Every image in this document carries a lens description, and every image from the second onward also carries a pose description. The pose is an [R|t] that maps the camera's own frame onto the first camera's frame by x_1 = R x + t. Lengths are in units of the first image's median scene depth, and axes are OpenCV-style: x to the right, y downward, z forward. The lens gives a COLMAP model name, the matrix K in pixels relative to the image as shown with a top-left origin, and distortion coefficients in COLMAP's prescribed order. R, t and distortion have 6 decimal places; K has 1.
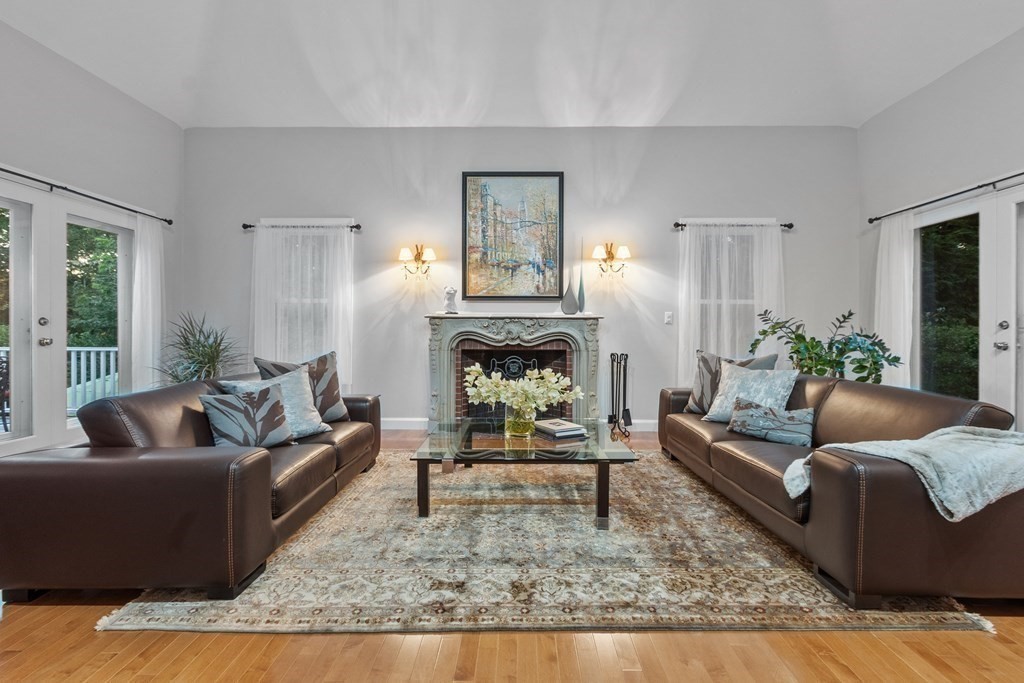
lens RADIAL K [[463.5, 0, 512.0], [0, 463.5, 341.5], [0, 0, 1]] dist [-0.001987, -0.000240]
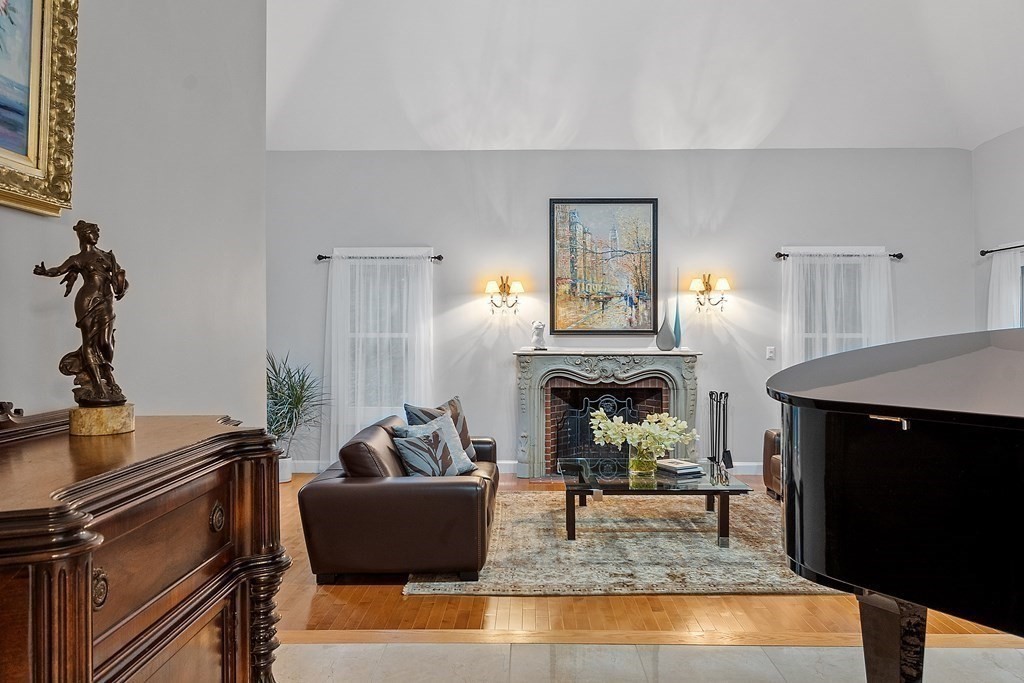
lens RADIAL K [[713.8, 0, 512.0], [0, 713.8, 341.5], [0, 0, 1]] dist [-0.000686, -0.000912]
pose [[0.999968, -0.002719, -0.007530, -0.177776], [0.002620, 0.999910, -0.013140, -0.058511], [0.007565, 0.013120, 0.999885, -0.456606]]
